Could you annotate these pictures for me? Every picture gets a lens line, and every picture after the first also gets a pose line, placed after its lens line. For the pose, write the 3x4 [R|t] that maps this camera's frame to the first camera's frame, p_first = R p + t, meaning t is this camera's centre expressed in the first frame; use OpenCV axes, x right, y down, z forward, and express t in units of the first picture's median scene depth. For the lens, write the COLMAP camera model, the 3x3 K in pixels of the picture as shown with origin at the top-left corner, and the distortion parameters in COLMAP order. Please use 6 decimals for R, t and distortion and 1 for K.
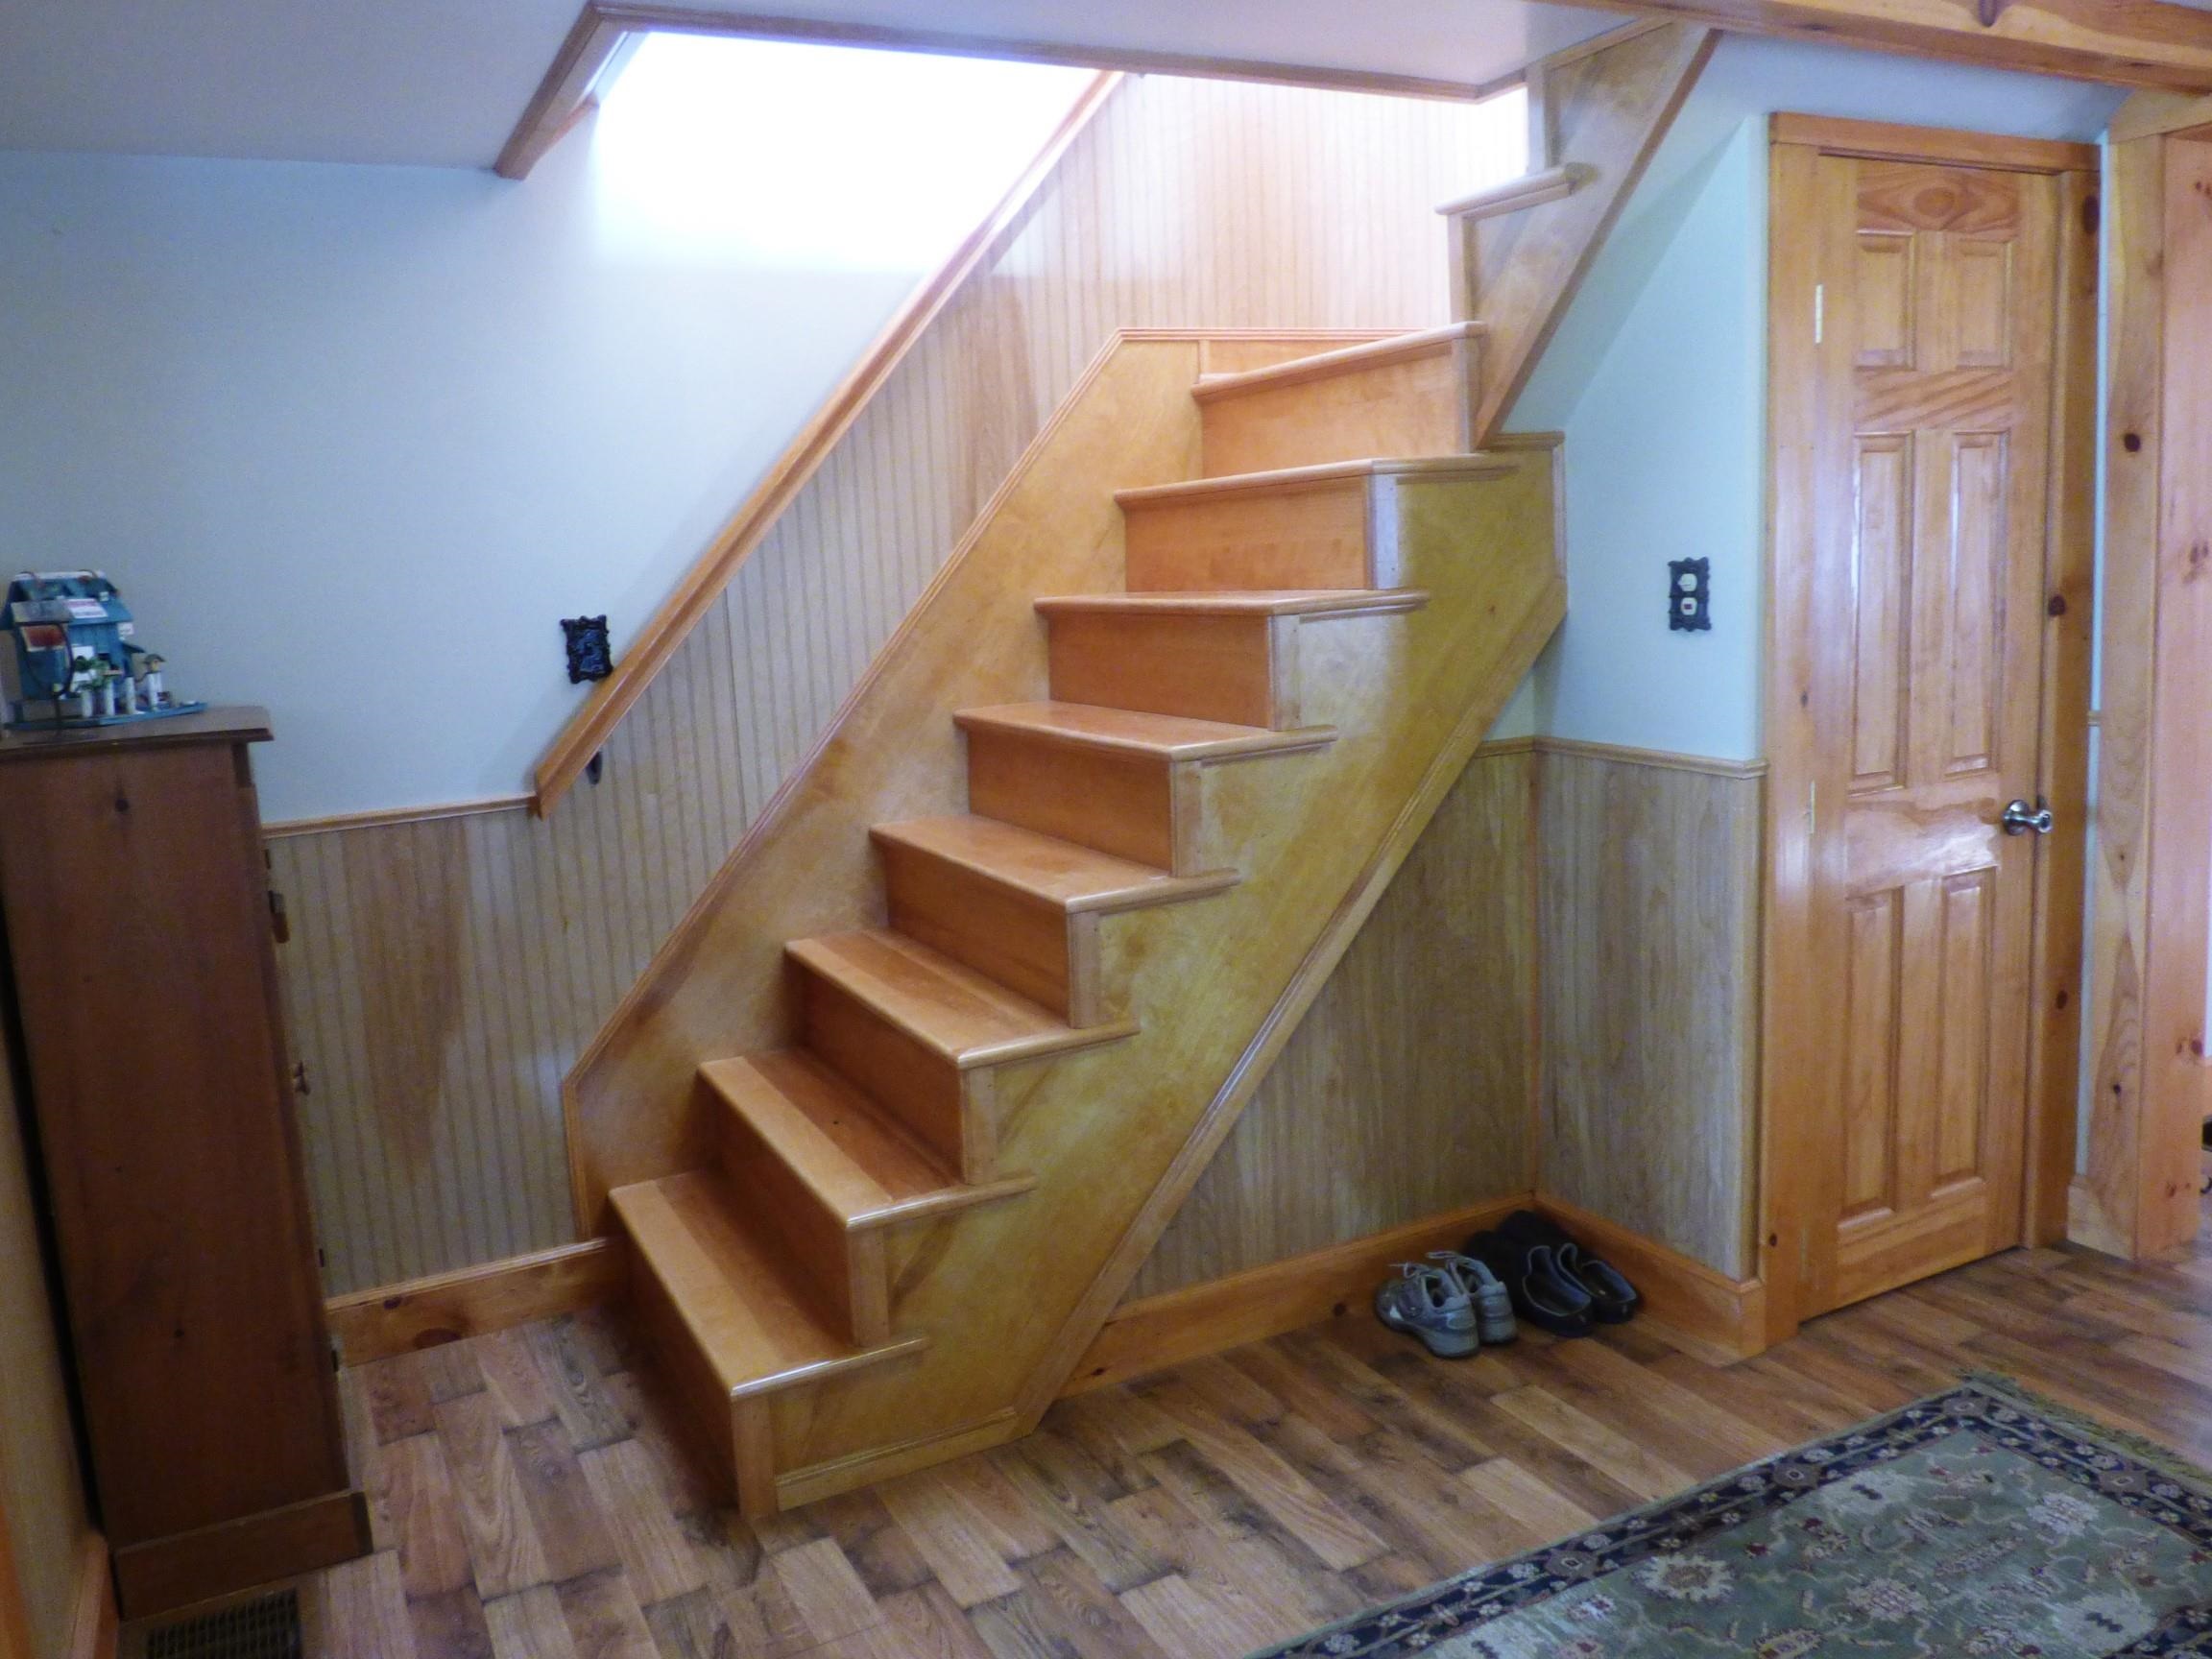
lens RADIAL K [[1725.7, 0, 1196.5], [0, 1725.7, 828.1], [0, 0, 1]] dist [-0.000421, -0.000866]
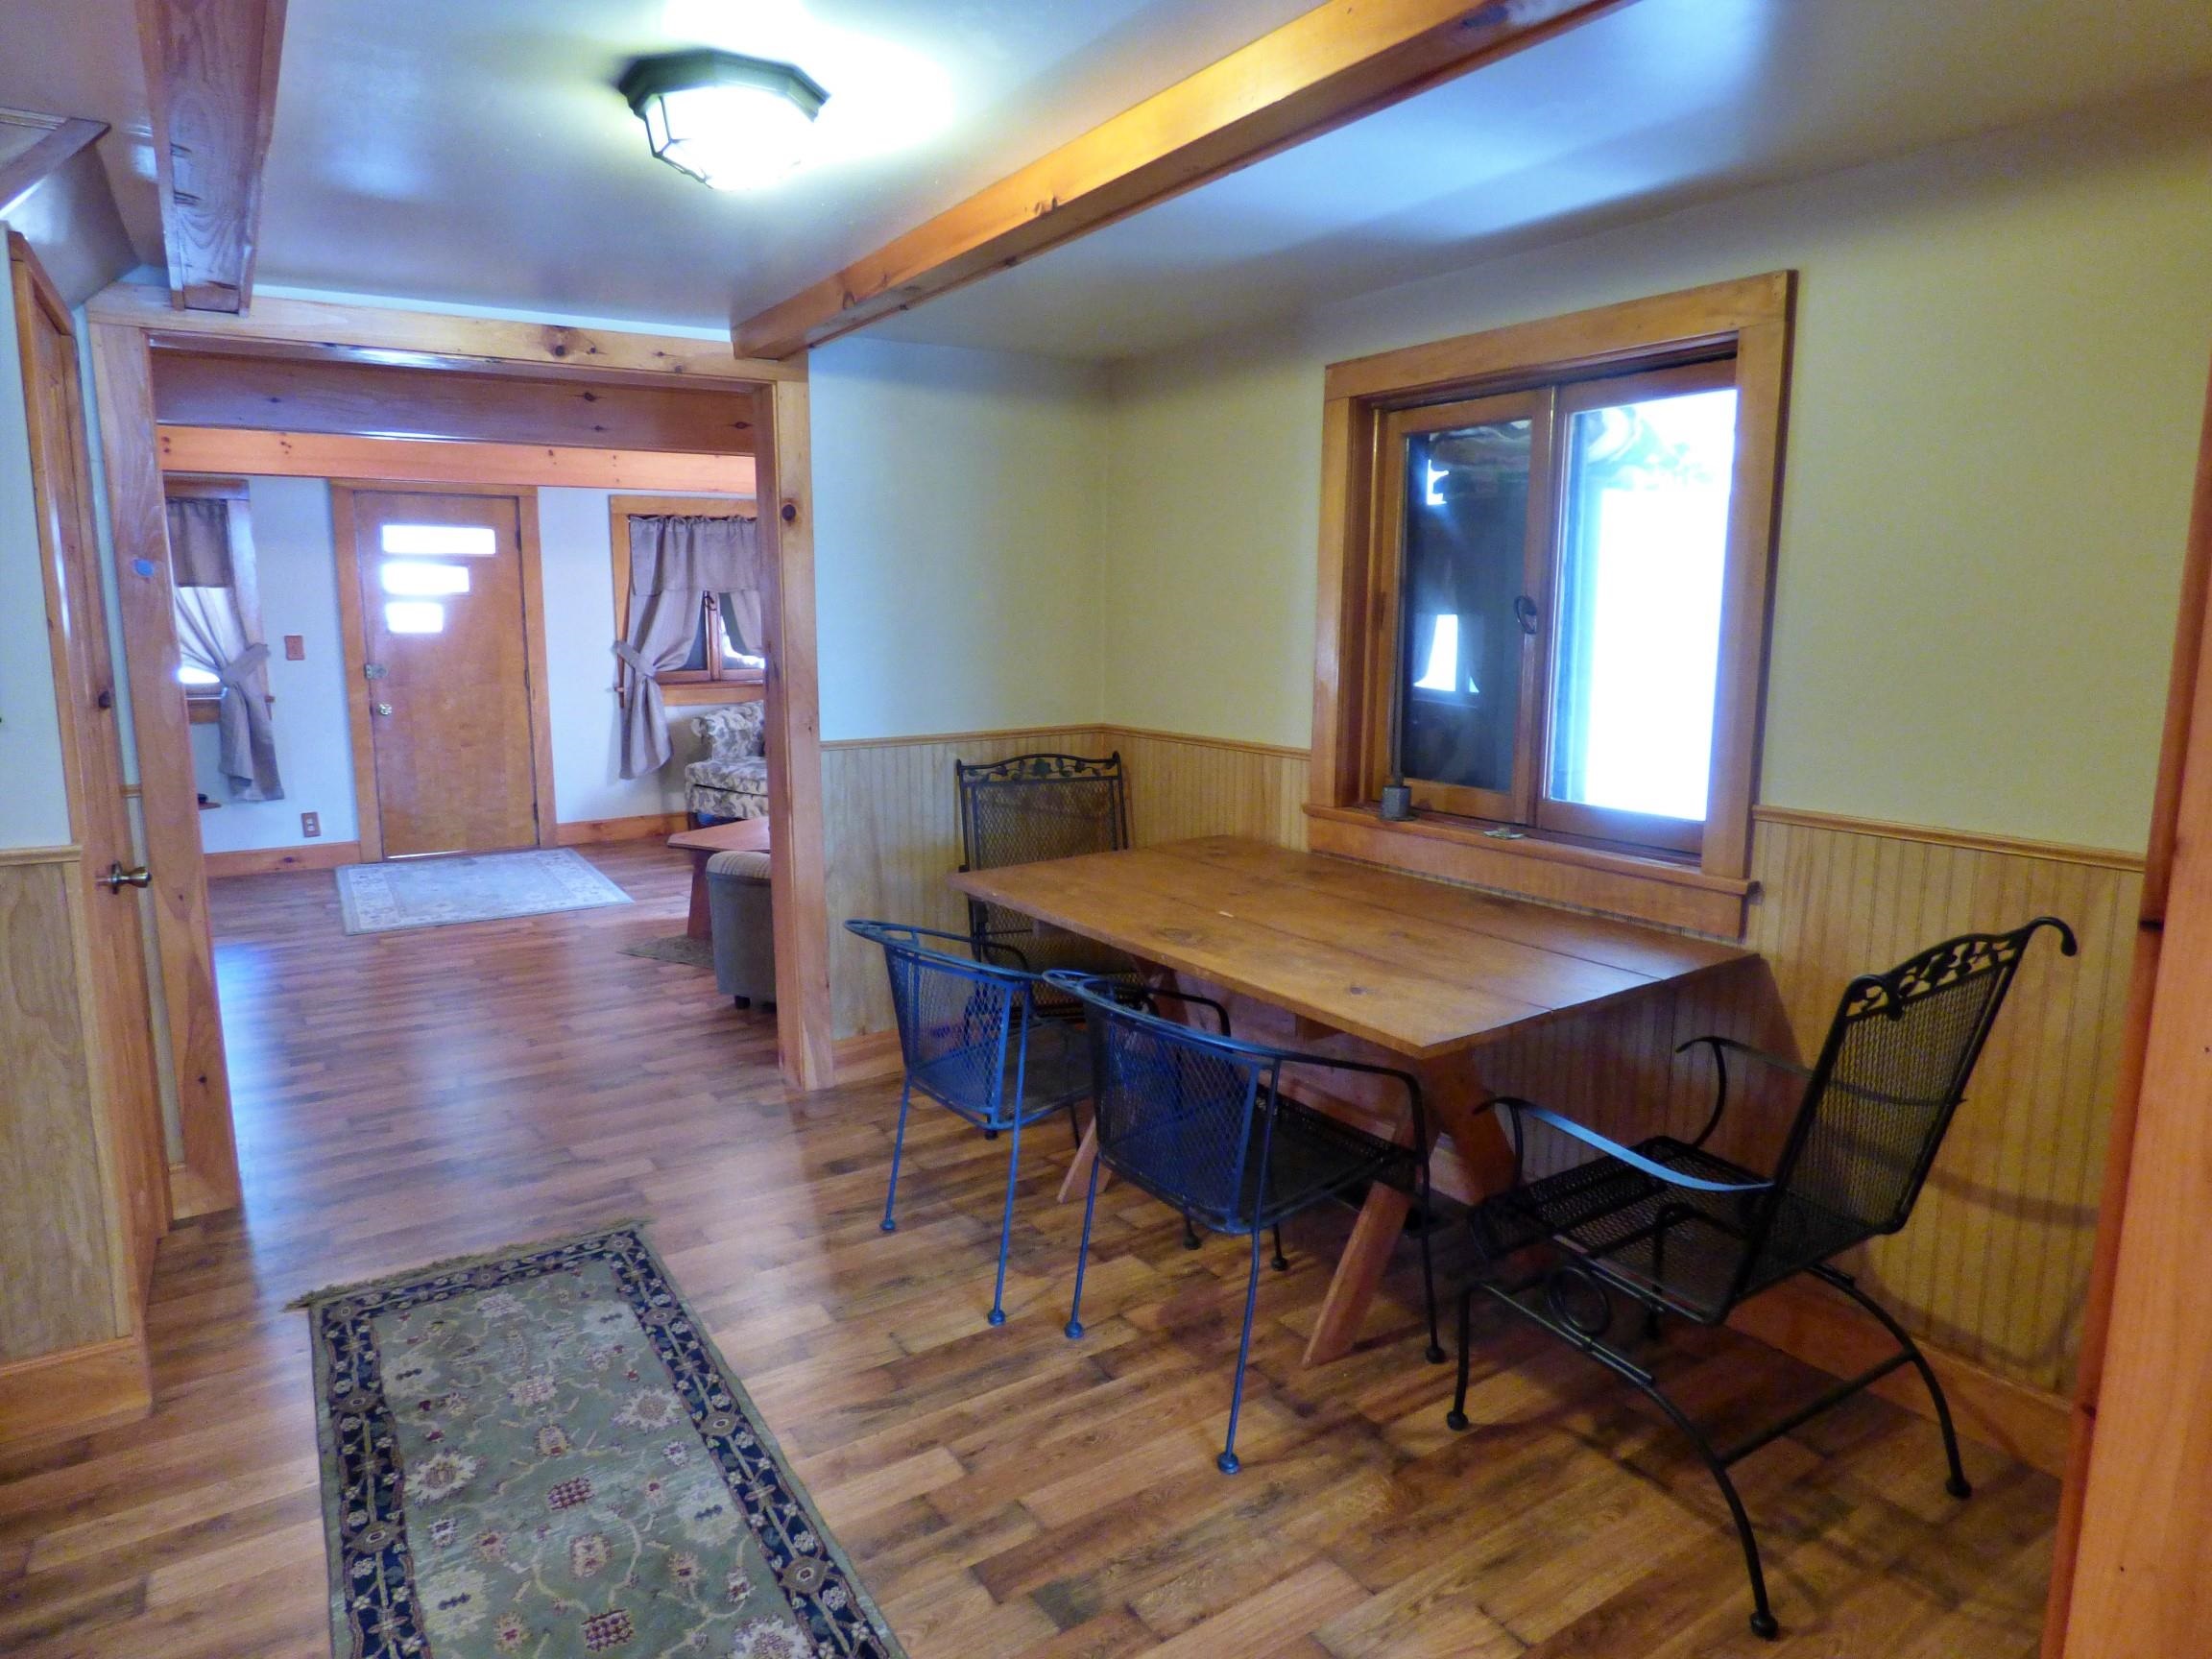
lens RADIAL K [[1344.8, 0, 1088.7], [0, 1344.8, 823.4], [0, 0, 1]] dist [0.002413, -0.000454]
pose [[-0.072588, -0.099366, 0.992400, -0.586579], [0.168269, 0.979541, 0.110386, -0.040201], [-0.983065, 0.175002, -0.054382, 0.476836]]
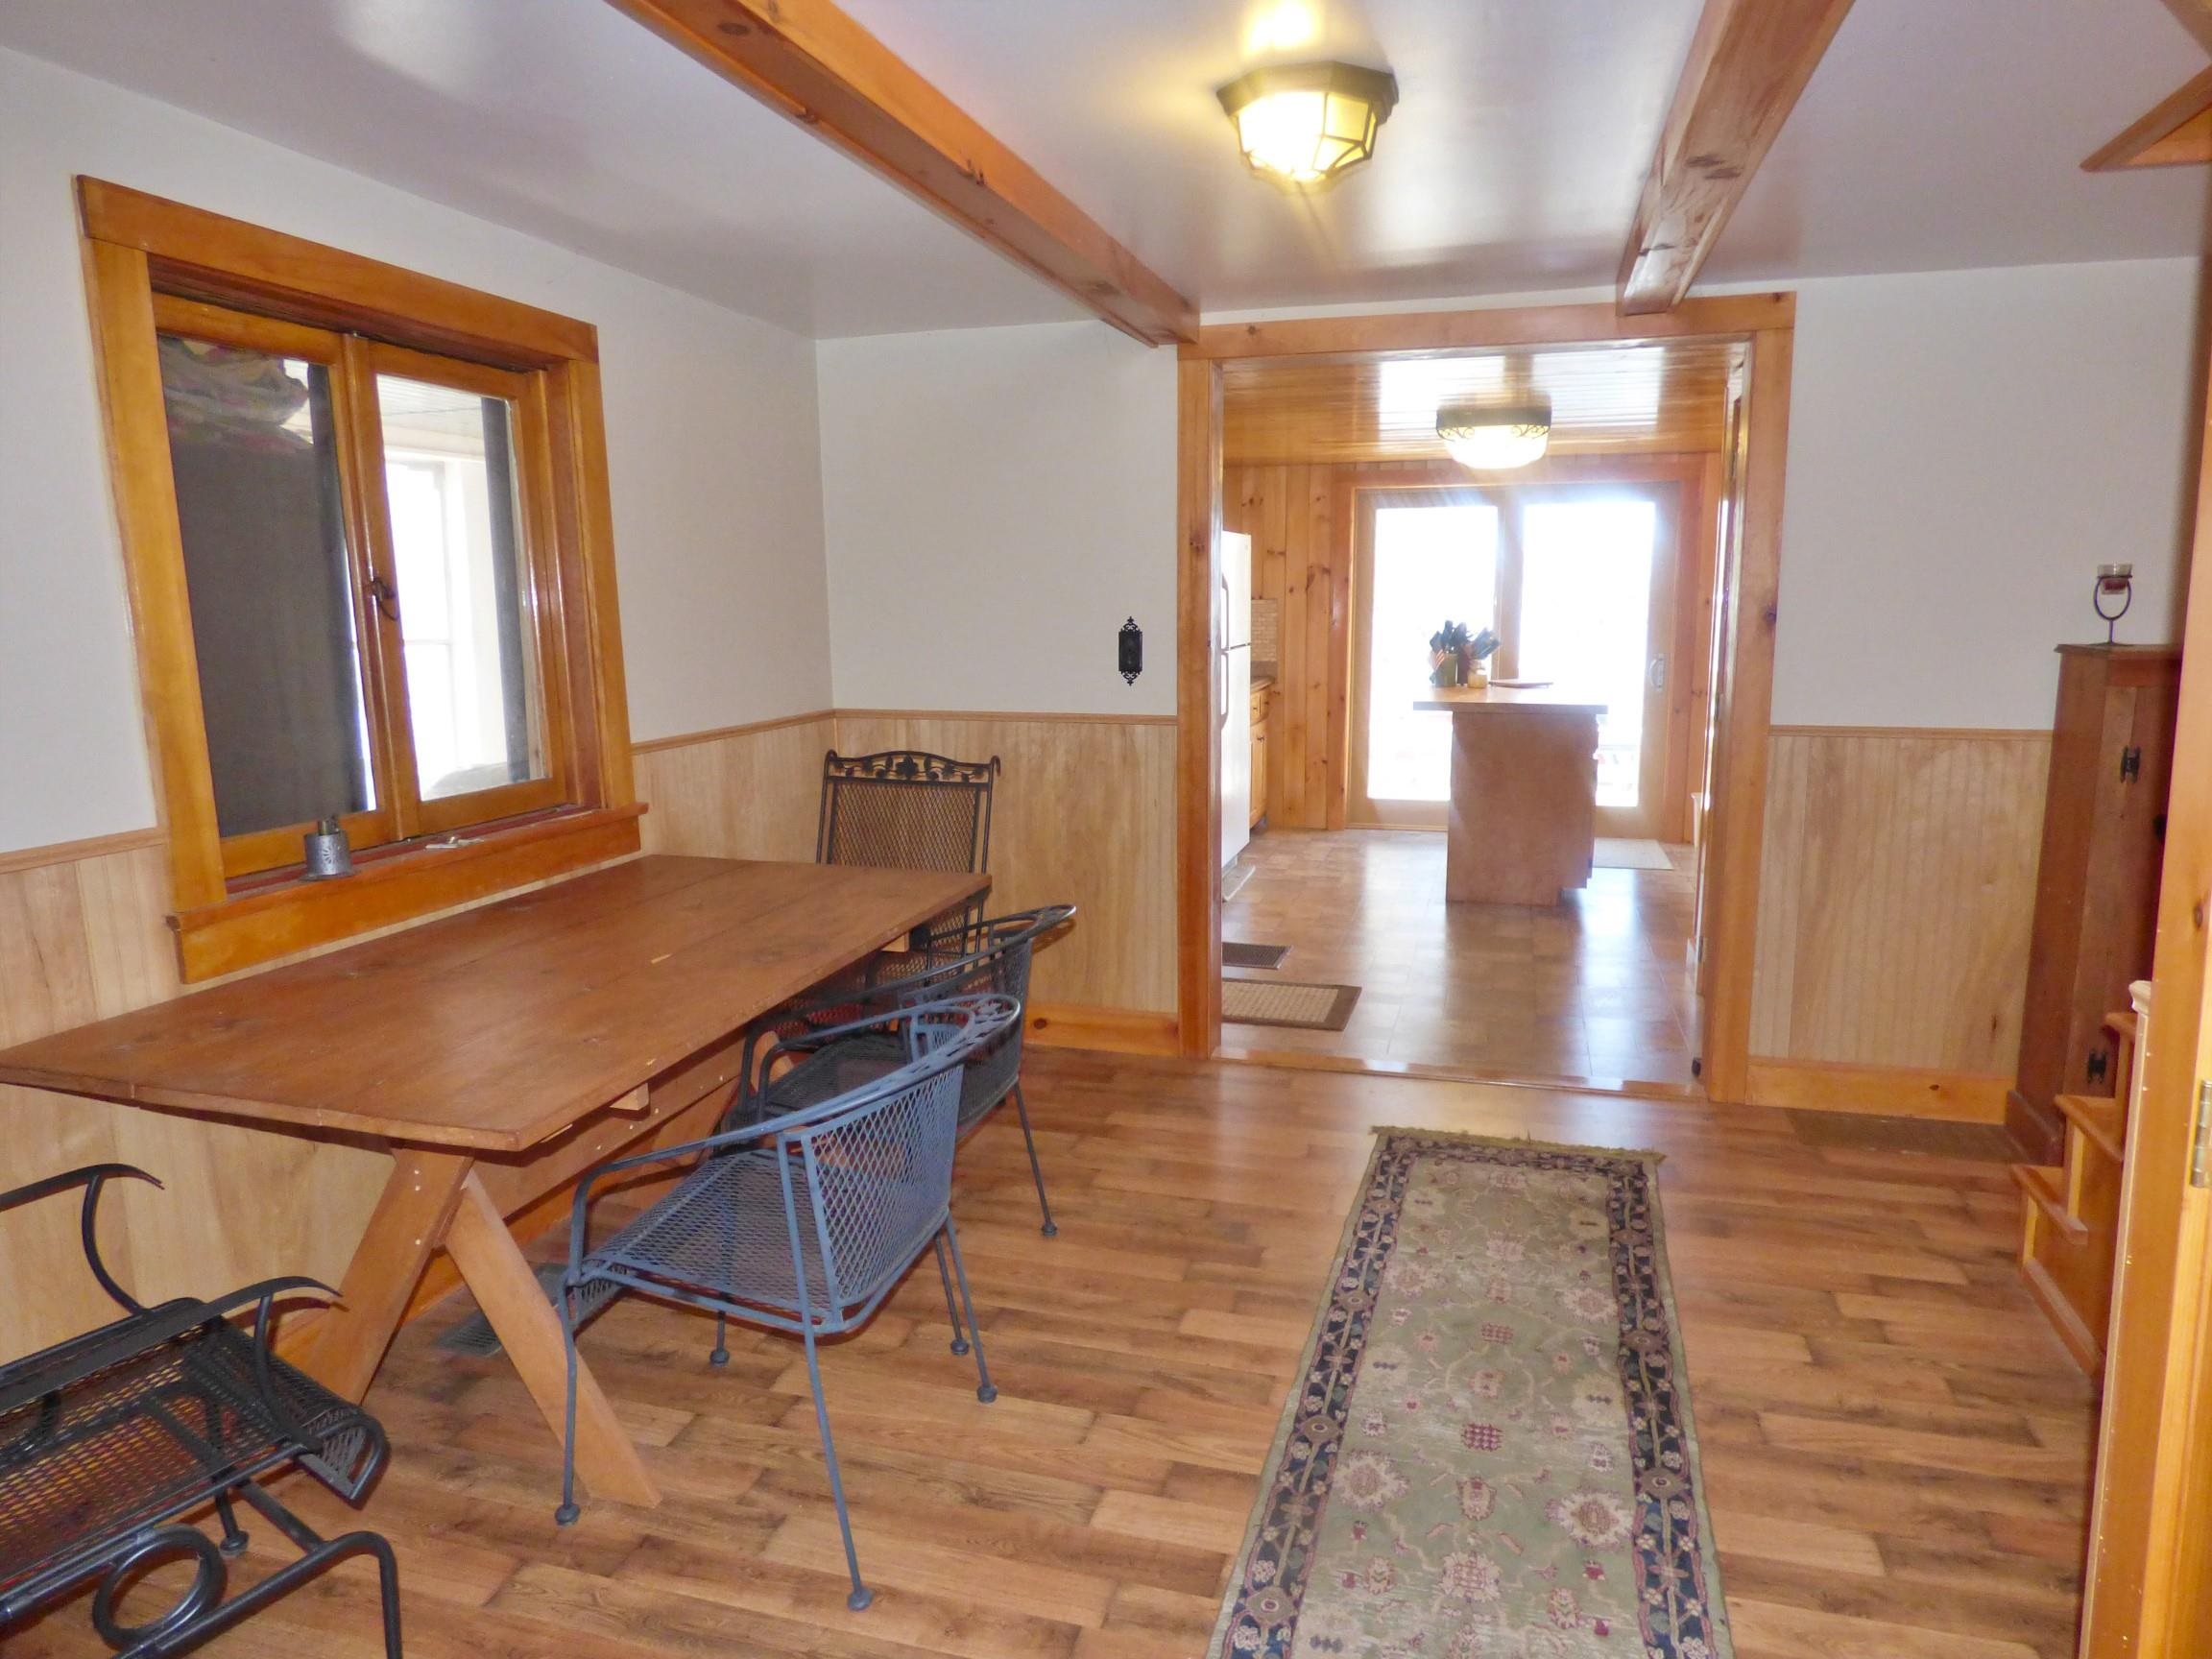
lens RADIAL K [[1344.8, 0, 1088.7], [0, 1344.8, 823.4], [0, 0, 1]] dist [0.002413, -0.000454]
pose [[-0.716111, 0.181009, -0.674107, 0.943462], [-0.063033, 0.945071, 0.320728, -0.235036], [0.695134, 0.272168, -0.665367, 1.124680]]
